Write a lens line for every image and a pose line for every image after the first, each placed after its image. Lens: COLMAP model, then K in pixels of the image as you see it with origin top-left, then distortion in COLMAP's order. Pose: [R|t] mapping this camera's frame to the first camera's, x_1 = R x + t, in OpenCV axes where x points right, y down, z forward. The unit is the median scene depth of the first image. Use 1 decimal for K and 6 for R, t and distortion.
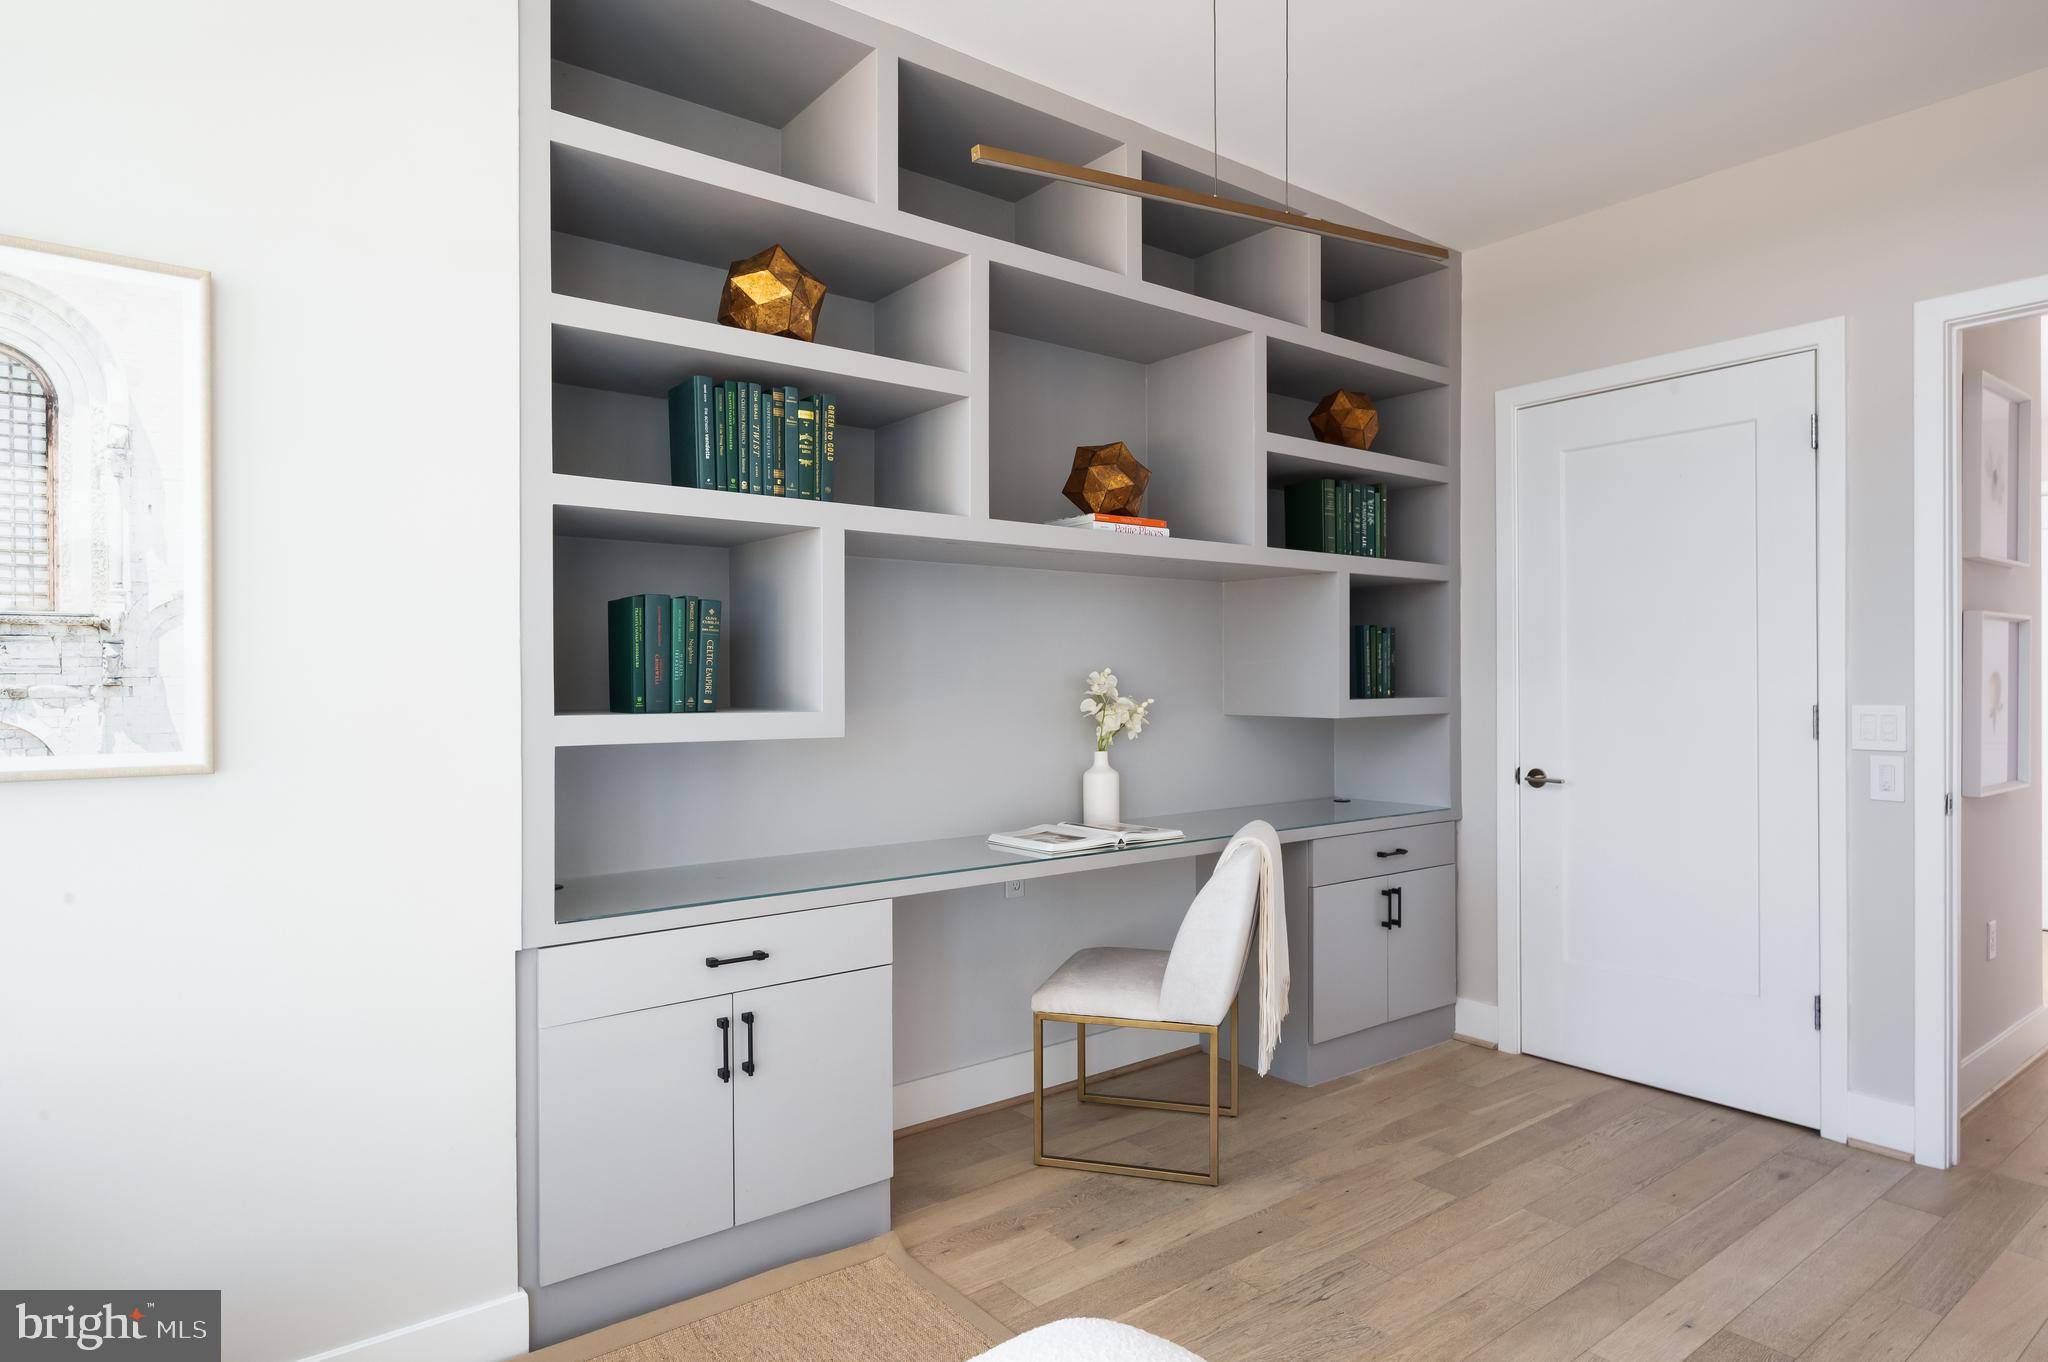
lens RADIAL K [[1162.7, 0, 1024.0], [0, 1162.7, 681.0], [0, 0, 1]] dist [-0.002121, -0.000233]
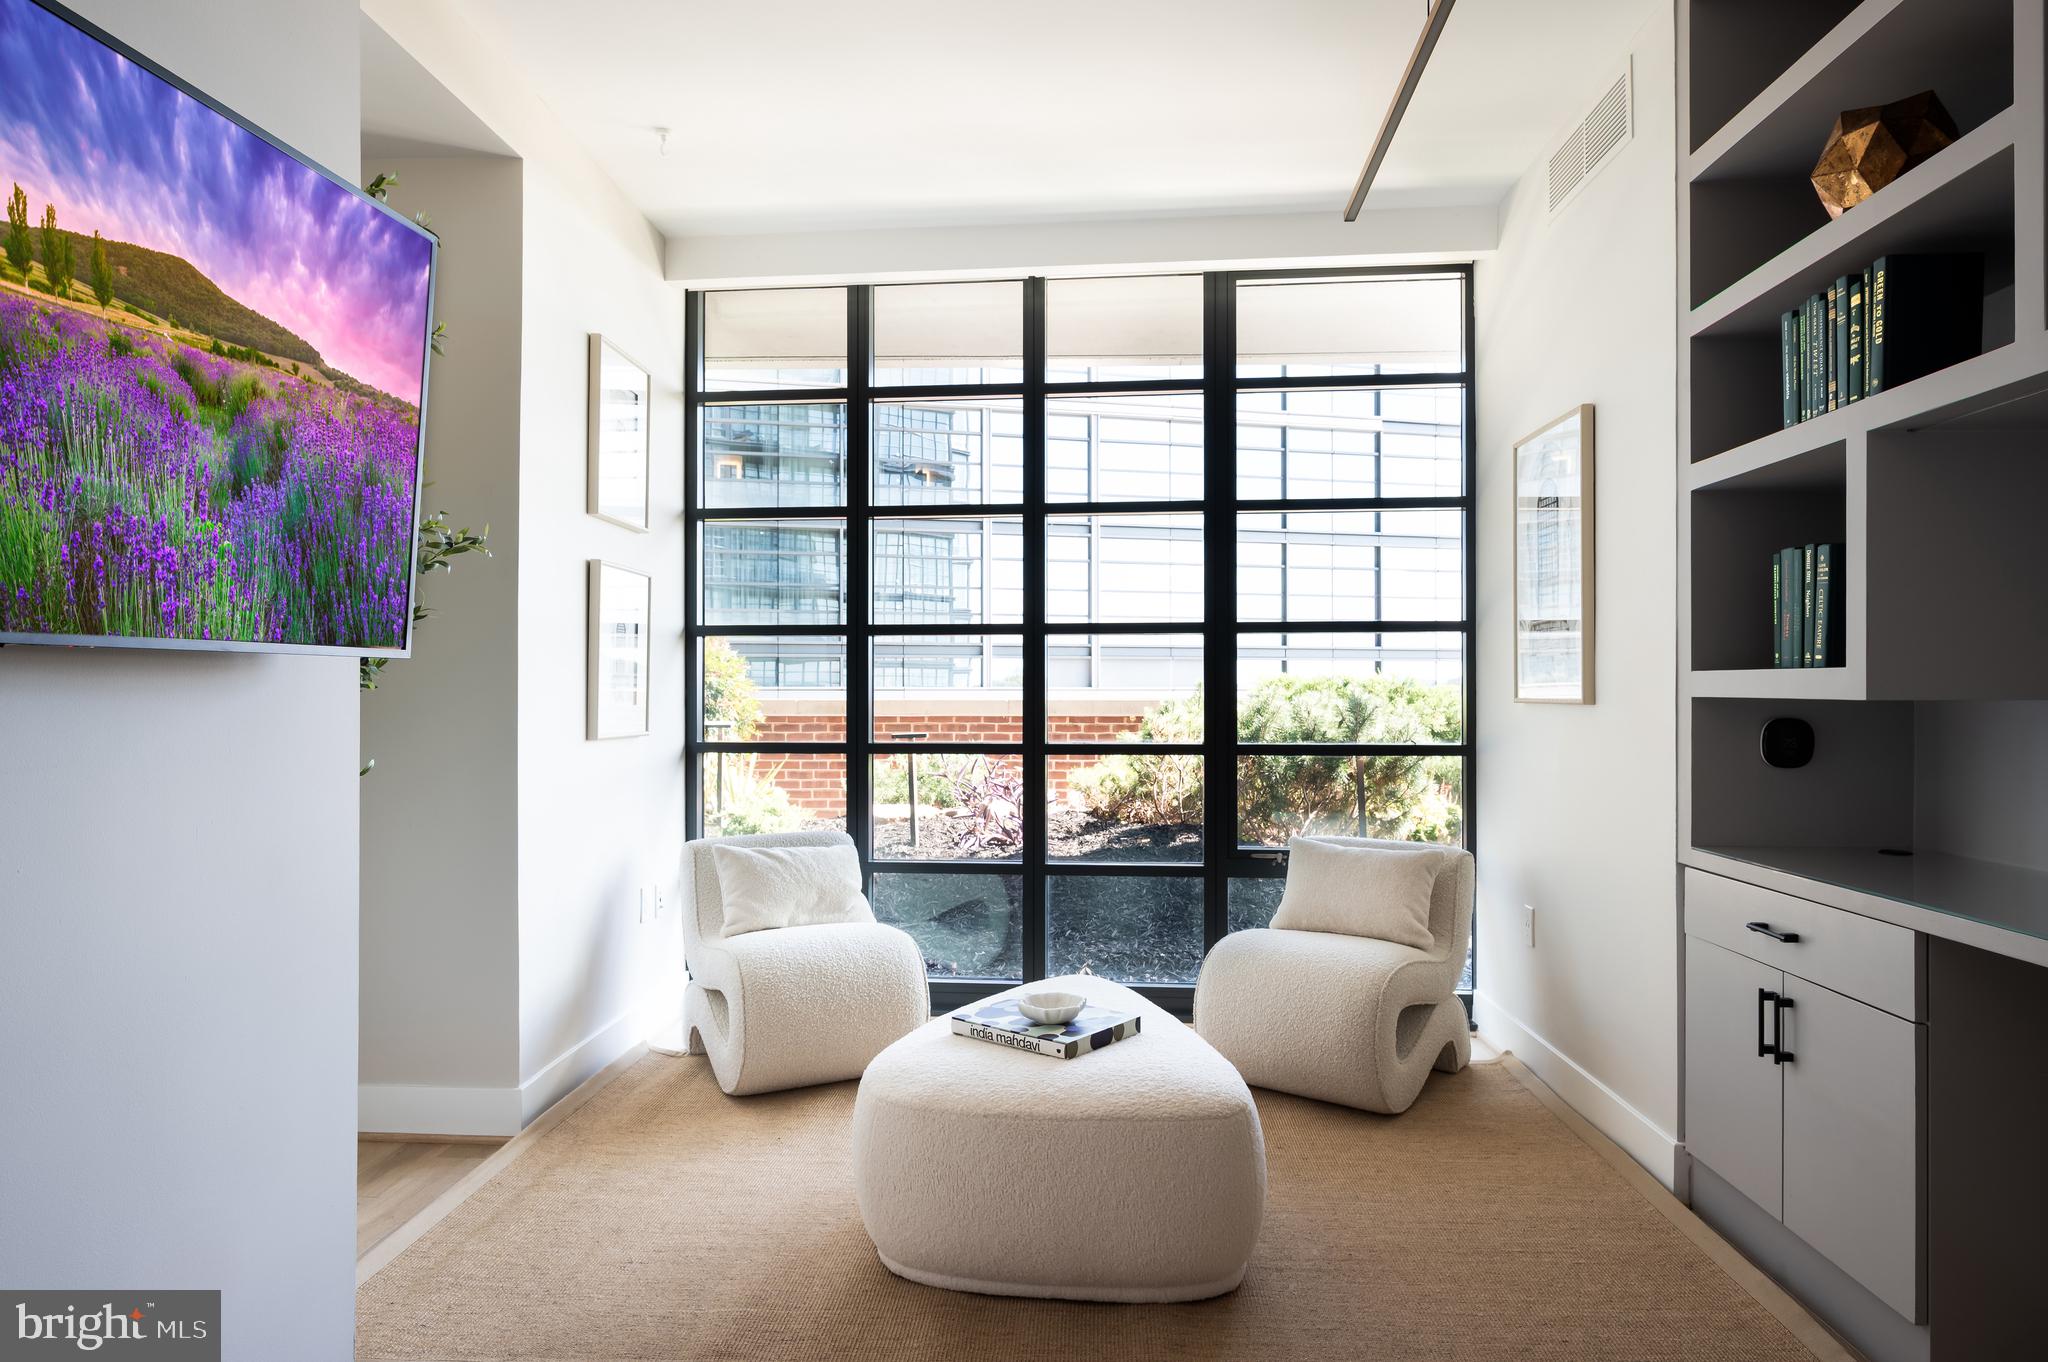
lens RADIAL K [[1393.1, 0, 1024.0], [0, 1393.1, 681.0], [0, 0, 1]] dist [0.001188, 0.000449]
pose [[-0.650380, -0.001250, -0.759608, 0.971331], [0.007676, 0.999937, -0.008218, 0.041138], [0.759570, -0.011175, -0.650330, 1.247949]]
